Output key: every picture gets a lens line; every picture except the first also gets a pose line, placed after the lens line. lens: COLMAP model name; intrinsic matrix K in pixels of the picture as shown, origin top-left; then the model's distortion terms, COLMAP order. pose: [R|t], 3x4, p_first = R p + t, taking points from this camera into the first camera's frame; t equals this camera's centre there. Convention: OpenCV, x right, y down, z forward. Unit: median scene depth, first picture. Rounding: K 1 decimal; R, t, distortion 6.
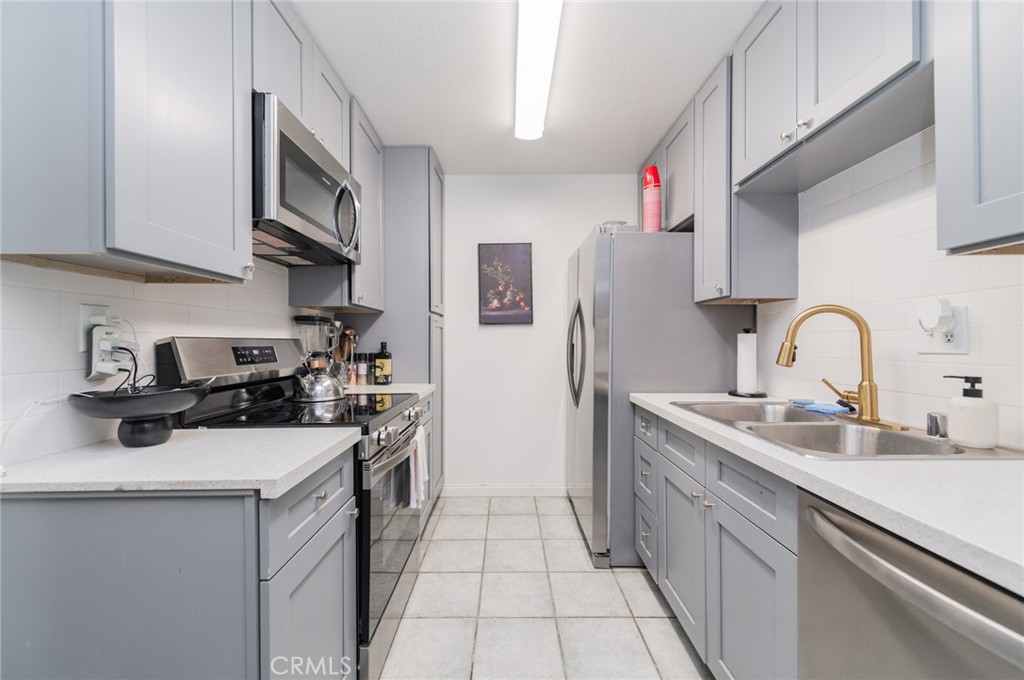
lens RADIAL K [[396.5, 0, 512.0], [0, 396.5, 340.0], [0, 0, 1]] dist [0.000015, -0.000154]
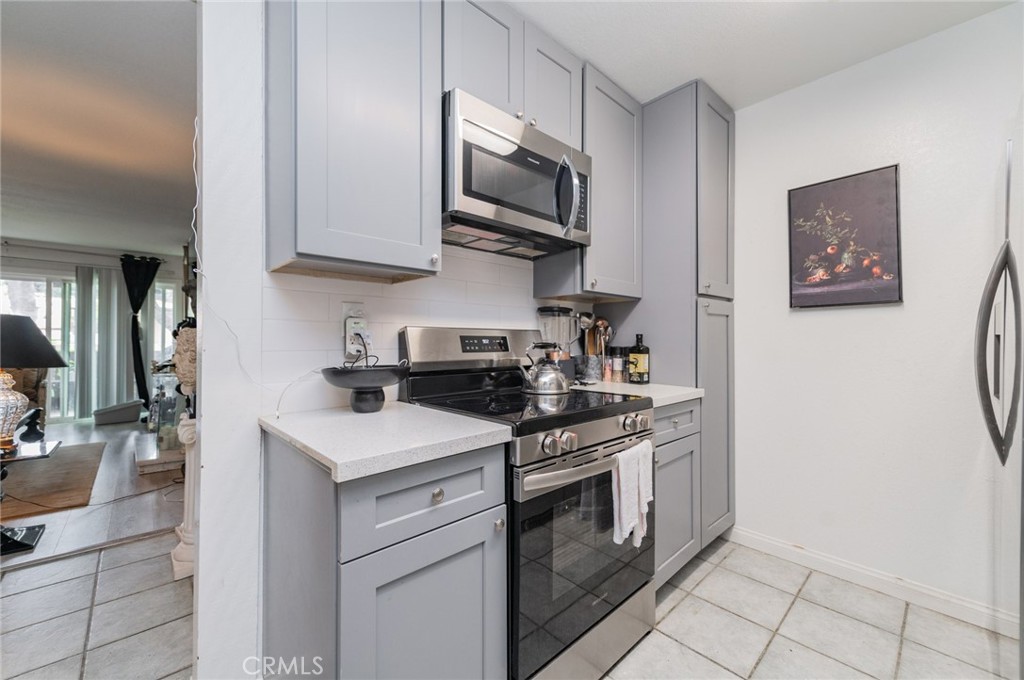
lens RADIAL K [[401.5, 0, 496.1], [0, 401.5, 336.4], [0, 0, 1]] dist [0.000887, -0.000171]
pose [[0.659686, -0.004215, -0.751530, 0.151399], [0.000595, 0.999987, -0.005086, 0.017966], [0.751541, 0.002908, 0.659679, 0.243410]]
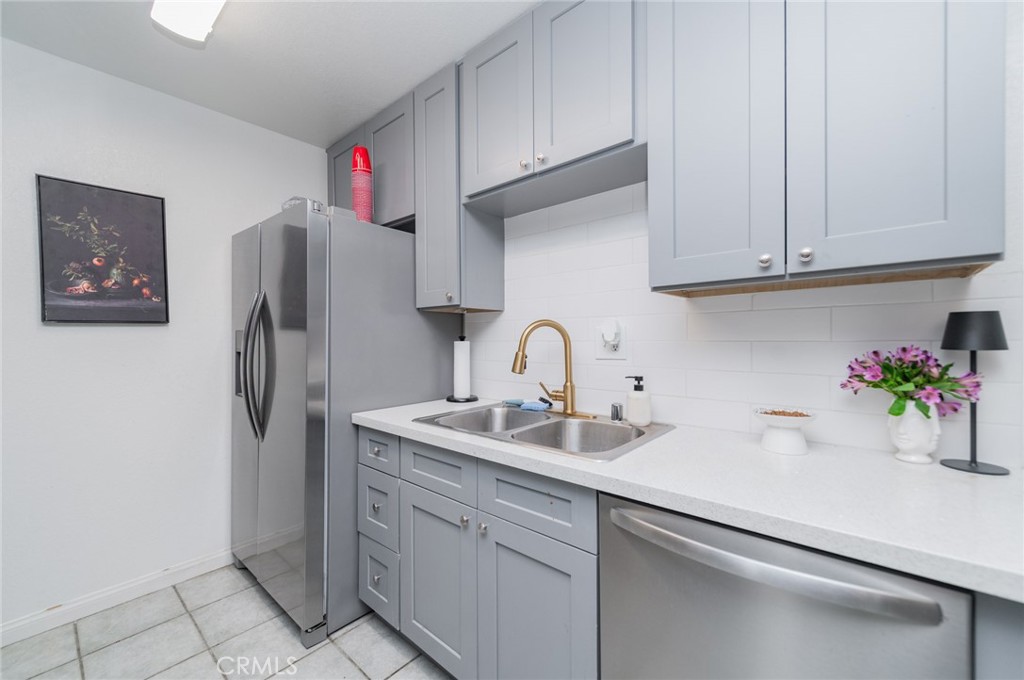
lens RADIAL K [[400.5, 0, 516.9], [0, 400.5, 341.4], [0, 0, 1]] dist [0.003352, -0.000275]
pose [[0.651859, -0.007353, 0.758304, -0.111324], [0.001299, 0.999962, 0.008580, -0.023407], [-0.758339, -0.004608, 0.651844, 0.194439]]
